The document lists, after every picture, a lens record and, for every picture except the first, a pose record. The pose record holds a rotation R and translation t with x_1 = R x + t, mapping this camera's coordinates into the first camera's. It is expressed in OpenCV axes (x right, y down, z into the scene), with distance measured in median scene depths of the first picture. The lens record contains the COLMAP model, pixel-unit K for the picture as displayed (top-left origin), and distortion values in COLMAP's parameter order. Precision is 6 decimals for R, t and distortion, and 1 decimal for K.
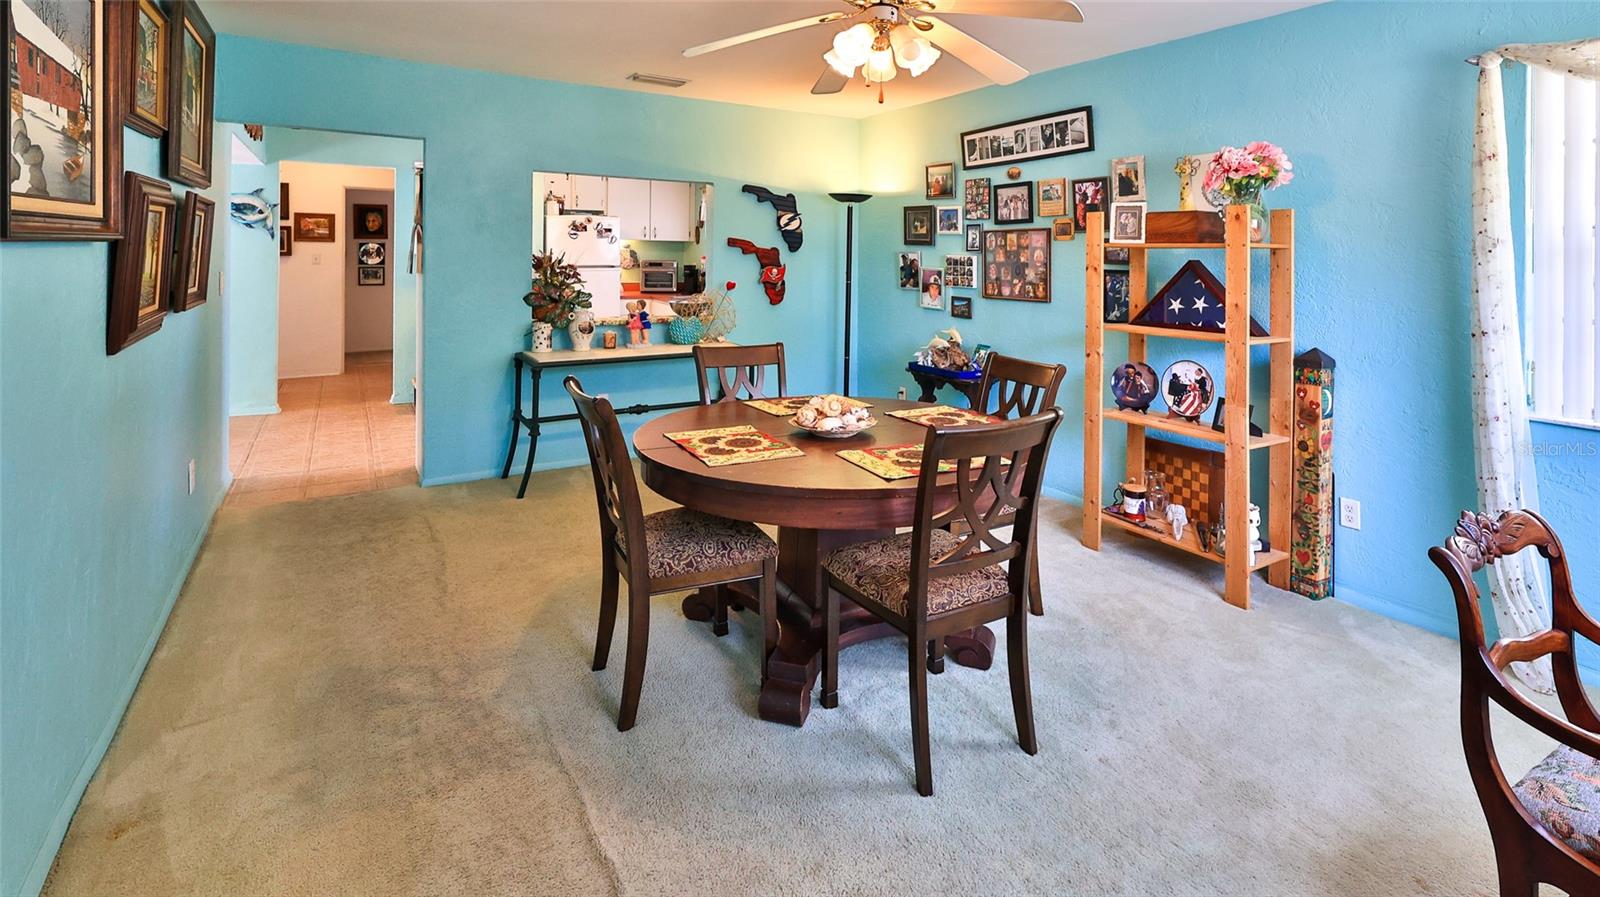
lens RADIAL K [[761.5, 0, 863.7], [0, 761.5, 269.4], [0, 0, 1]] dist [-0.006496, 0.003202]
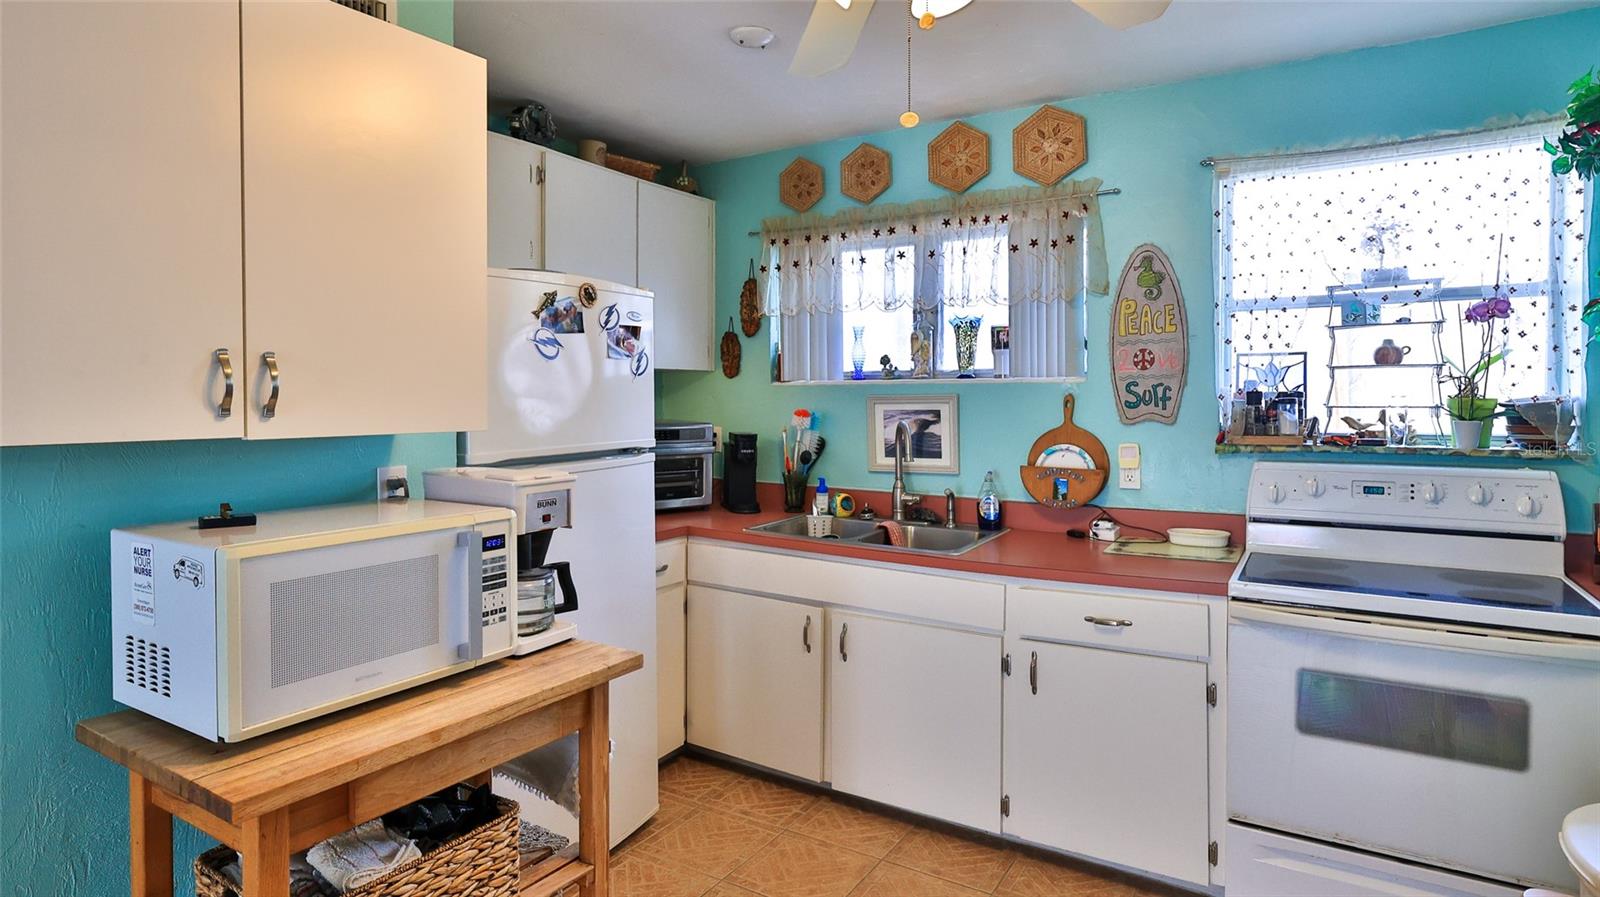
lens RADIAL K [[854.4, 0, 784.4], [0, 854.4, 419.7], [0, 0, 1]] dist [0.004382, -0.000049]
pose [[0.909956, -0.026022, 0.413888, -0.744372], [0.020290, 0.999628, 0.018240, -0.037910], [-0.414208, -0.008200, 0.910145, 1.175838]]
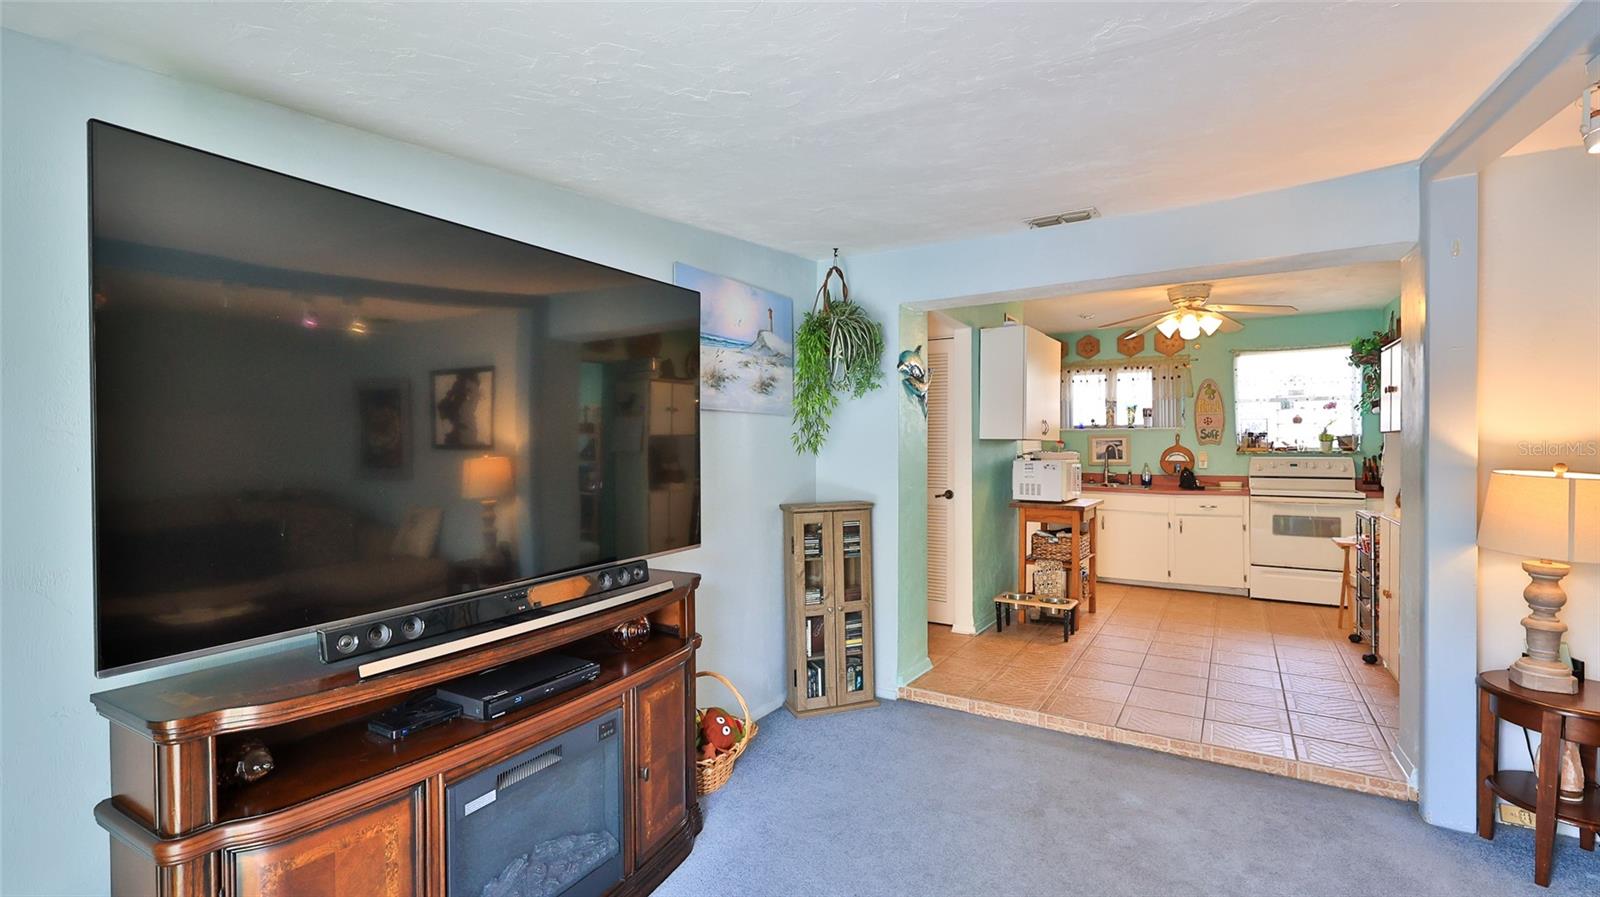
lens RADIAL K [[716.4, 0, 765.6], [0, 716.4, 447.2], [0, 0, 1]] dist [-0.002086, 0.000533]
pose [[0.913322, -0.019562, 0.406769, -1.713708], [0.022397, 0.999747, -0.002209, -0.028896], [-0.406622, 0.011128, 0.913529, 0.645321]]
